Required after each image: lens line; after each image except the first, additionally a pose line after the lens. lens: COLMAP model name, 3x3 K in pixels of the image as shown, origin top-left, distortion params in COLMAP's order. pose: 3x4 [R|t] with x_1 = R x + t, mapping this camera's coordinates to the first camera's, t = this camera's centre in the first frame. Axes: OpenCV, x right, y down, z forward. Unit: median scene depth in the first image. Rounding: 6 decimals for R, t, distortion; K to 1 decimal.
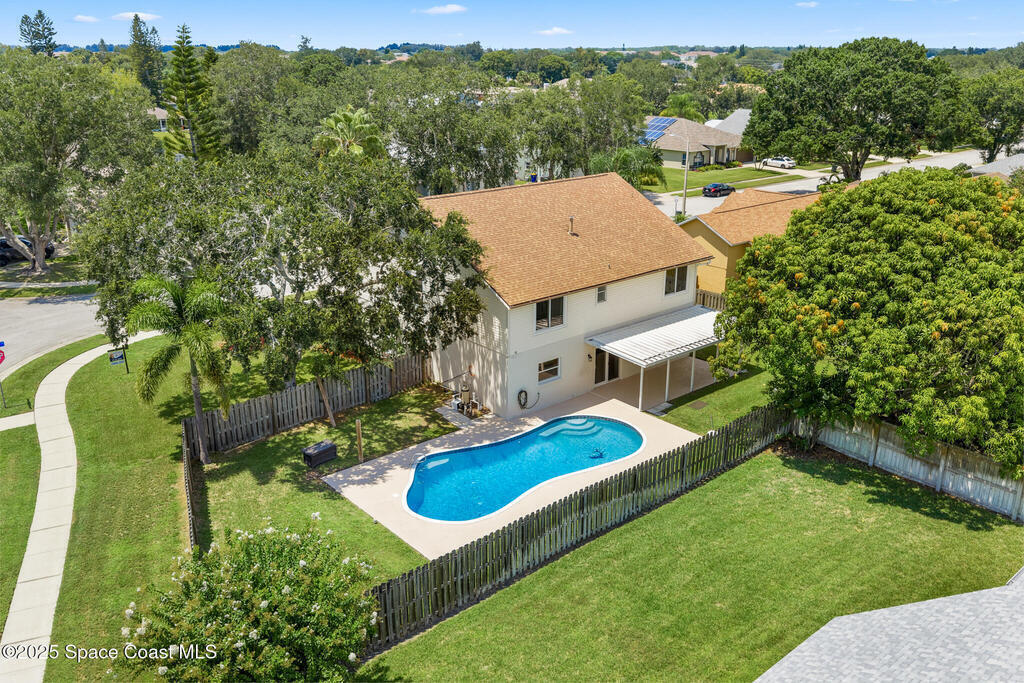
lens RADIAL K [[857.3, 0, 512.0], [0, 857.3, 341.5], [0, 0, 1]] dist [-0.005525, -0.004840]
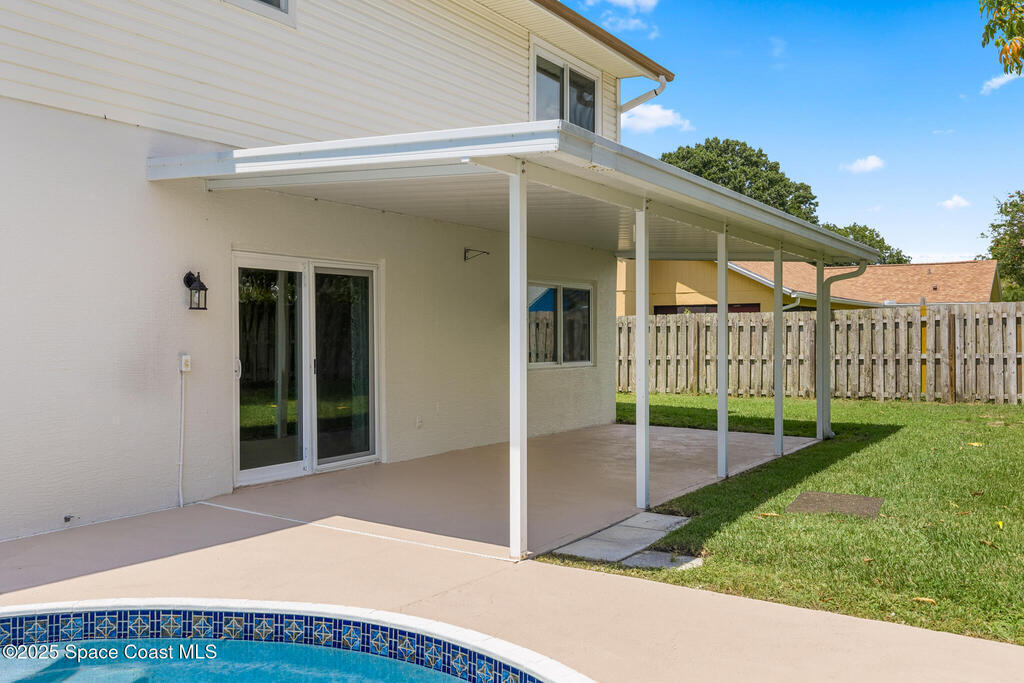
lens RADIAL K [[857.3, 0, 512.0], [0, 857.3, 341.5], [0, 0, 1]] dist [-0.005525, -0.004840]
pose [[0.967255, 0.002048, 0.253799, 0.113632], [0.076985, 0.950489, -0.301070, 0.089878], [-0.241850, 0.310751, 0.919208, 0.860600]]
